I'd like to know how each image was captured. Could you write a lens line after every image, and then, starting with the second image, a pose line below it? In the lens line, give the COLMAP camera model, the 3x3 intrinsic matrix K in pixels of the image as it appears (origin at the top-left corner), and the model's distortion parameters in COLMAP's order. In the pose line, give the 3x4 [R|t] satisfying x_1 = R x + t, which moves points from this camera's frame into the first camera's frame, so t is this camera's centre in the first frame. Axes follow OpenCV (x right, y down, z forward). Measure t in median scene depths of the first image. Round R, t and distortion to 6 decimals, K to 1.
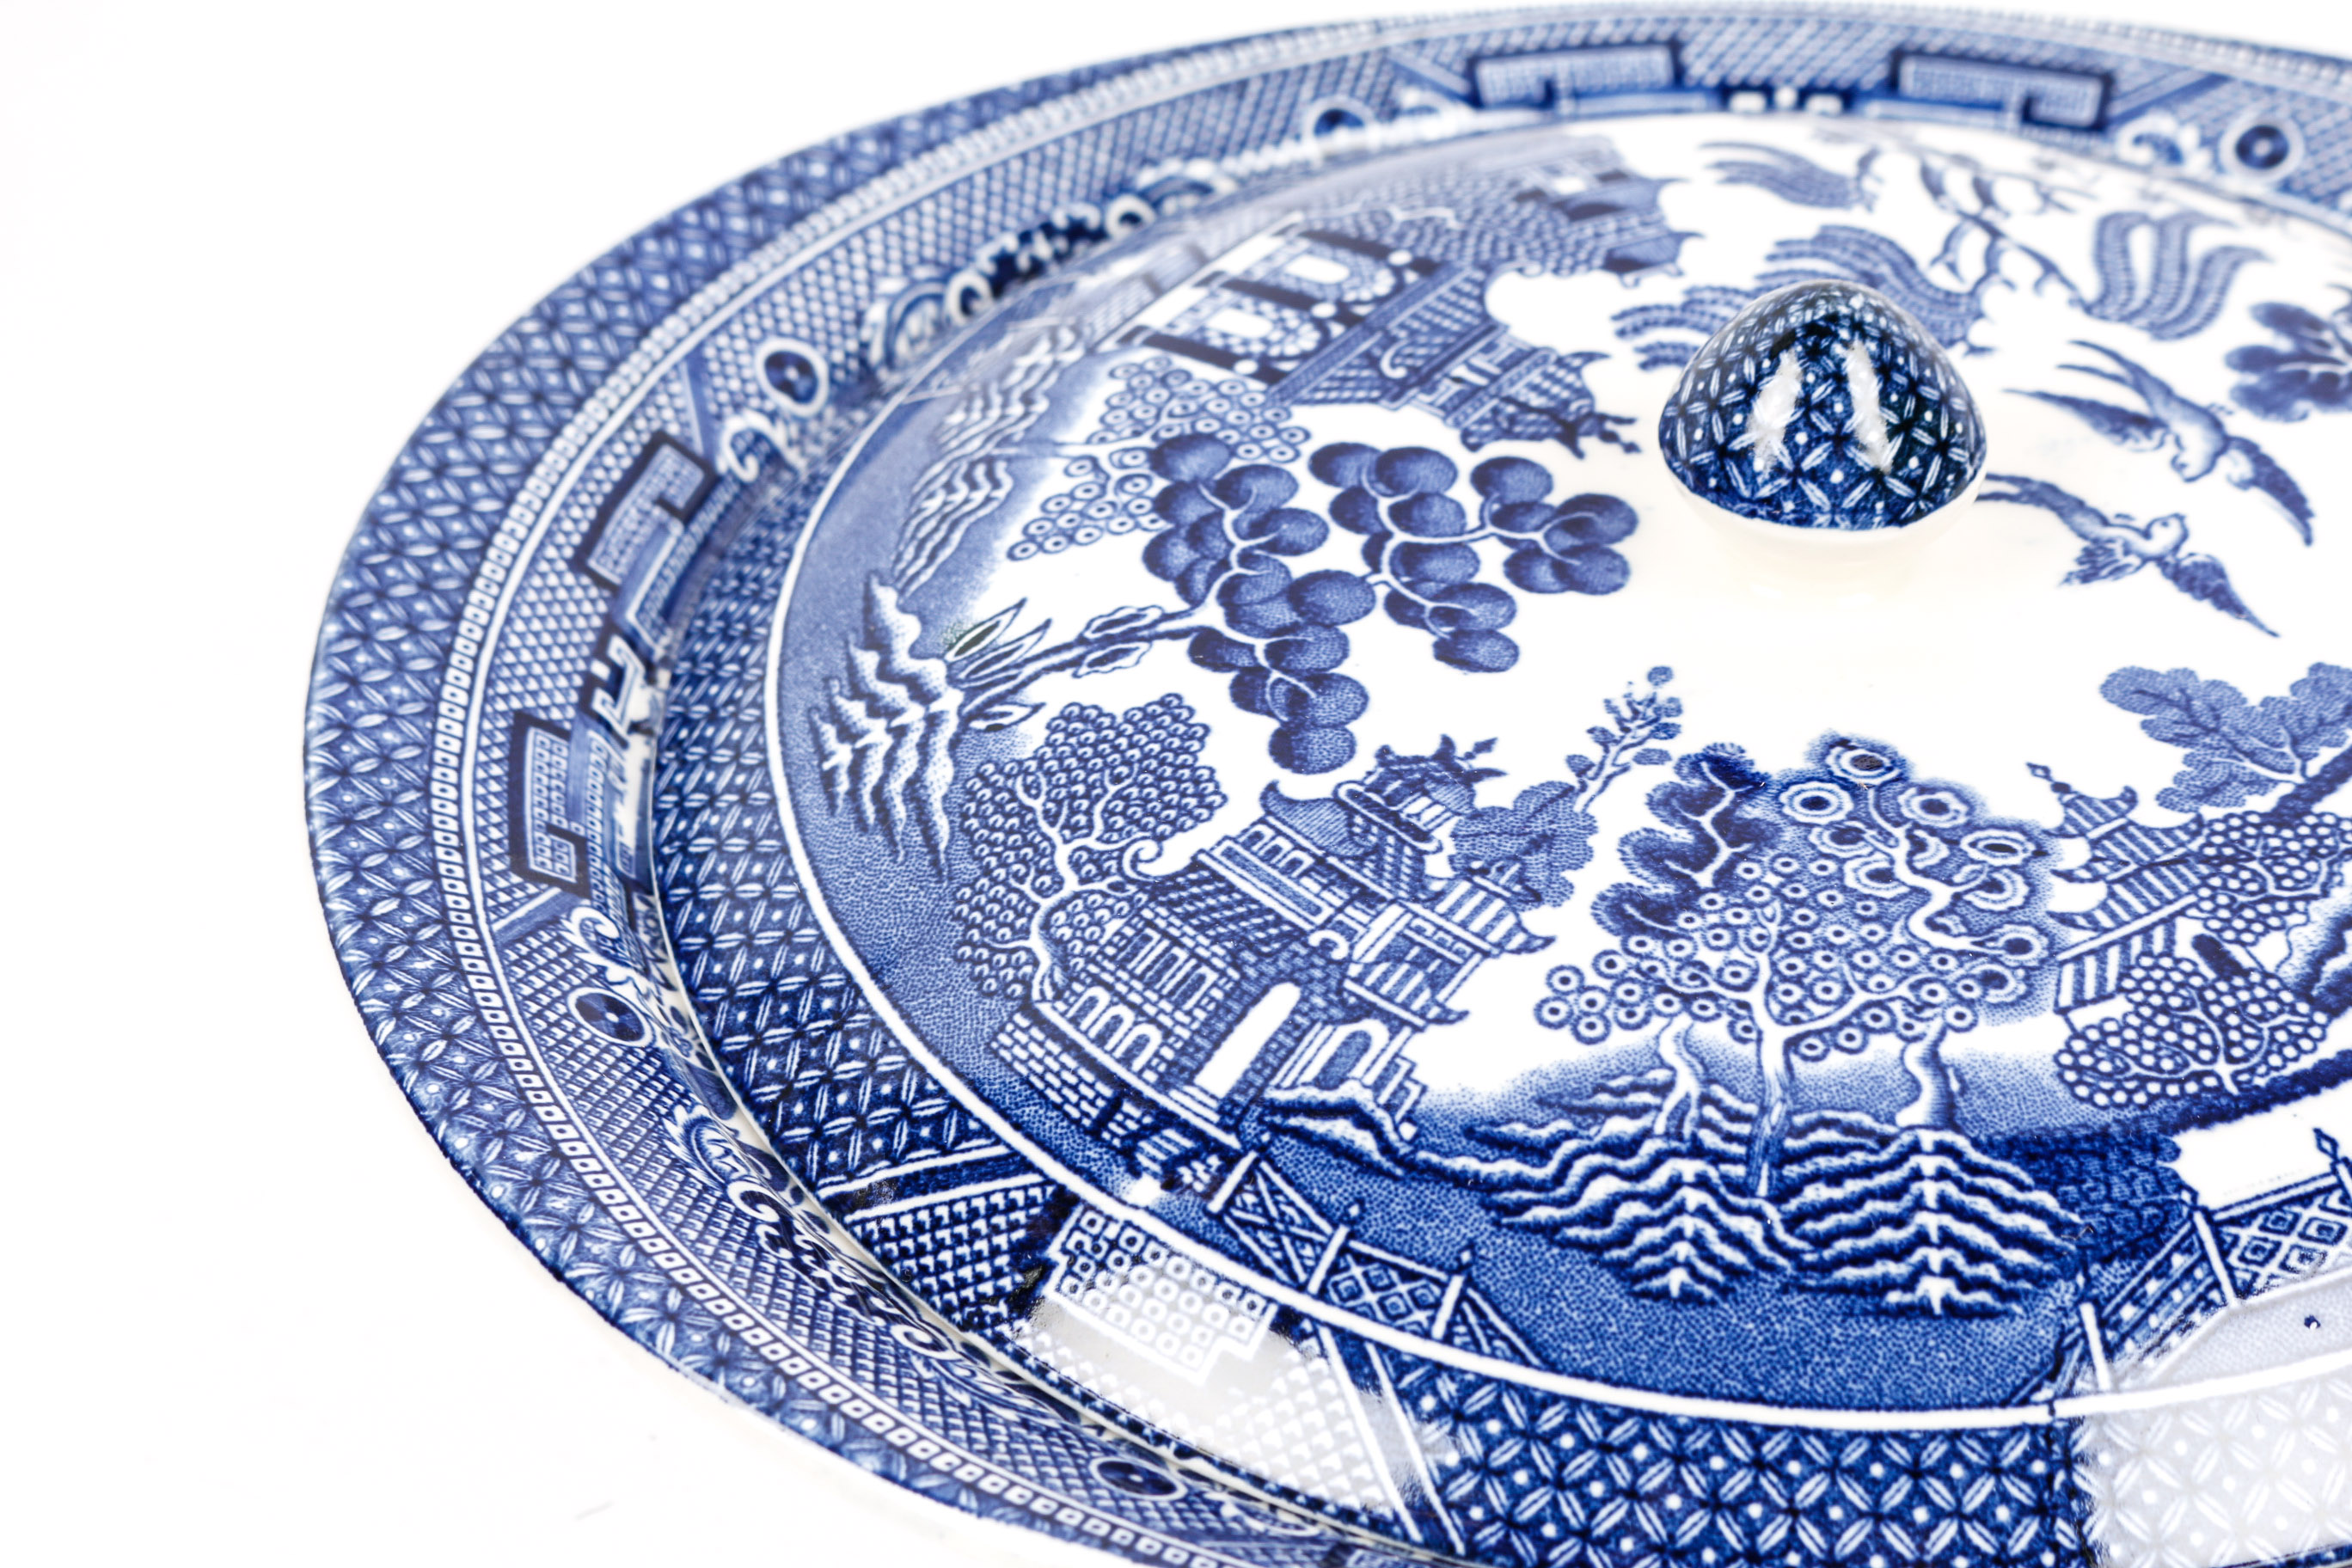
lens RADIAL K [[5835.5, 0, 1174.9], [0, 5835.5, 785.4], [0, 0, 1]] dist [0.064555, 0.000000]
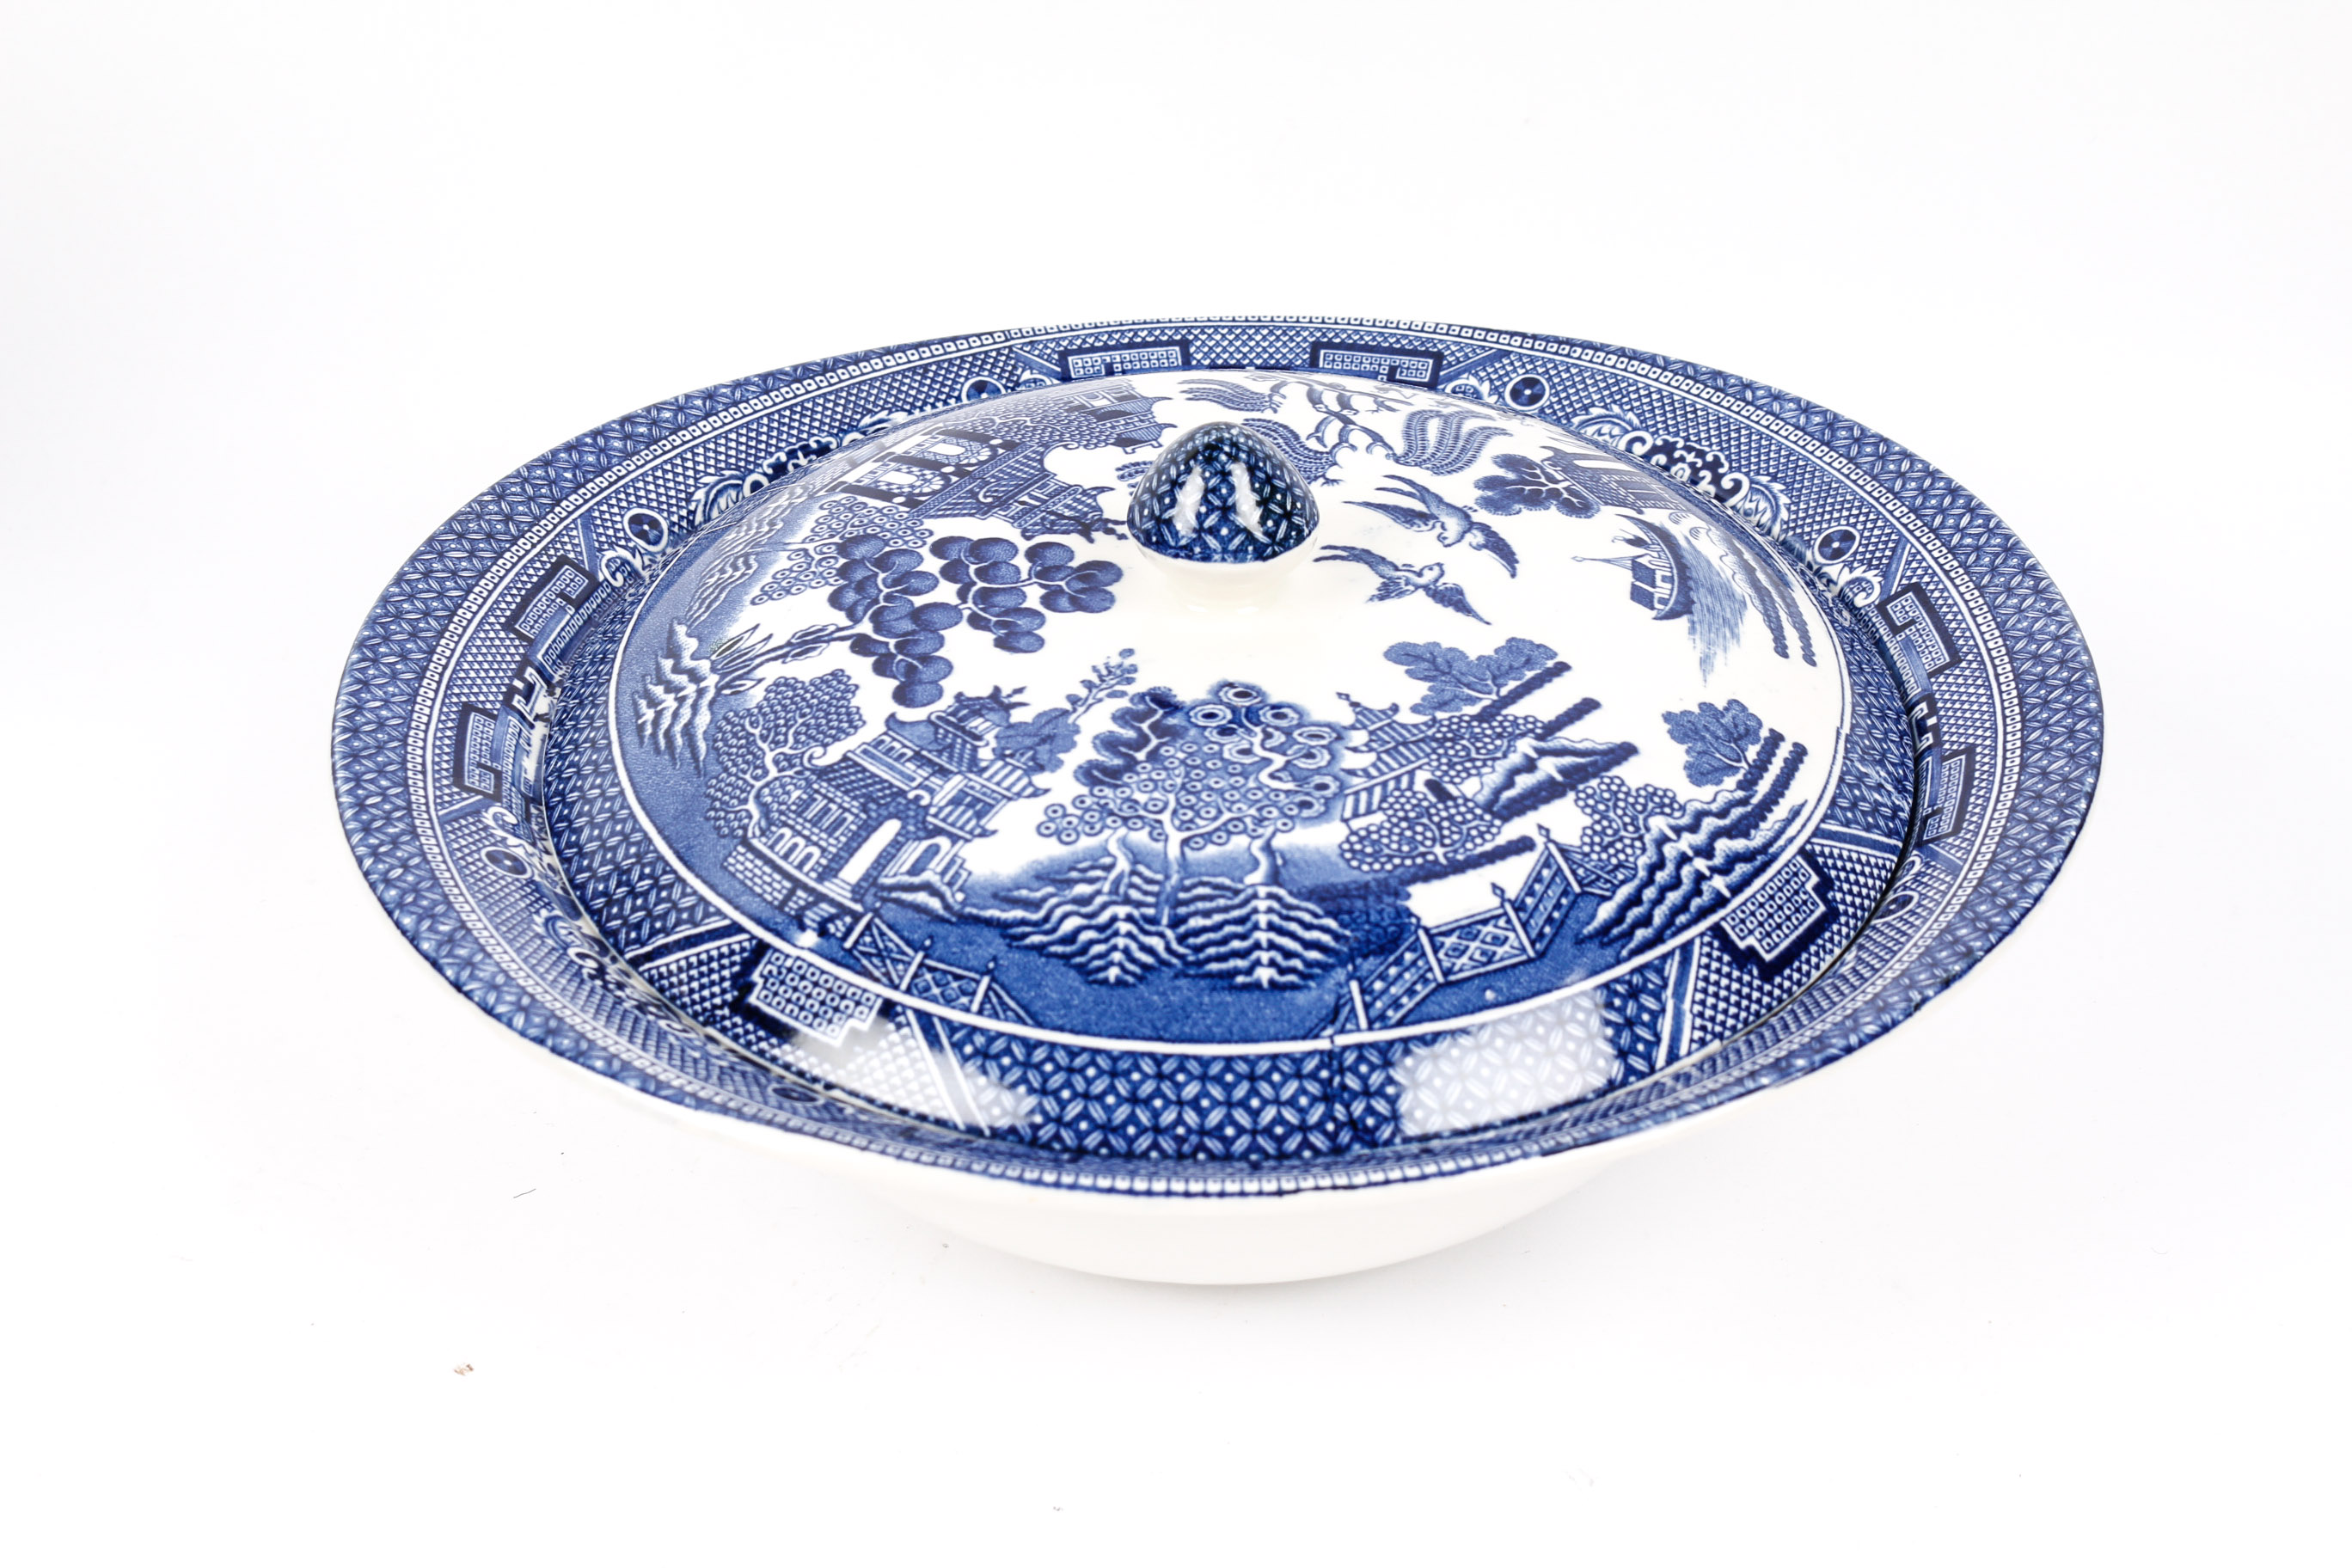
lens RADIAL K [[3756.8, 0, 1179.3], [0, 3756.8, 780.8], [0, 0, 1]] dist [-0.047304, 0.000000]
pose [[0.999739, -0.021845, 0.006760, 0.092126], [0.022345, 0.996060, -0.085821, 0.114614], [-0.004859, 0.085950, 0.996288, -0.086660]]
